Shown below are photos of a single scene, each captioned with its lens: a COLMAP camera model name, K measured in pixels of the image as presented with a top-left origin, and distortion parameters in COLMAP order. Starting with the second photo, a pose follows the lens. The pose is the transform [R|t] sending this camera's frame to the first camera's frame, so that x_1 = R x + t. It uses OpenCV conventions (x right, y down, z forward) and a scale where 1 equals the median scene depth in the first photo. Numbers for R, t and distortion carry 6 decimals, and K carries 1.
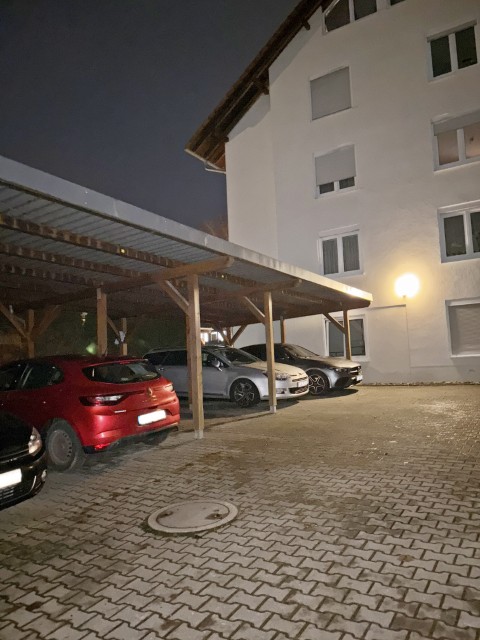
lens RADIAL K [[469.9, 0, 240.0], [0, 469.9, 320.0], [0, 0, 1]] dist [0.000062, -0.001391]
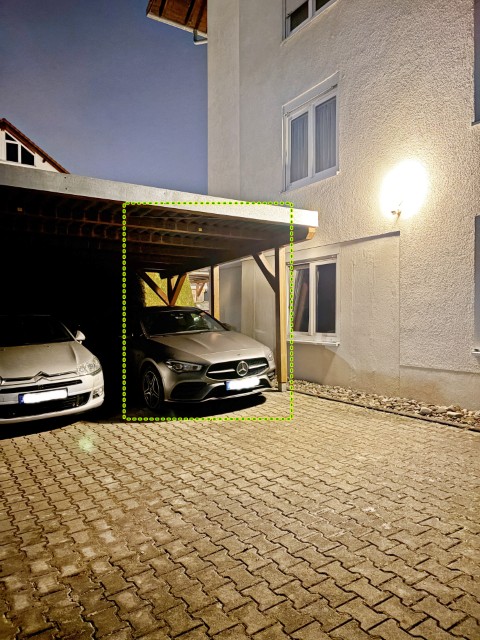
lens RADIAL K [[469.9, 0, 240.0], [0, 469.9, 320.0], [0, 0, 1]] dist [0.000062, -0.001391]
pose [[0.903808, 0.046208, -0.425435, 0.394502], [0.004159, 0.993158, 0.116706, -0.000609], [0.427917, -0.107249, 0.897432, 0.488832]]
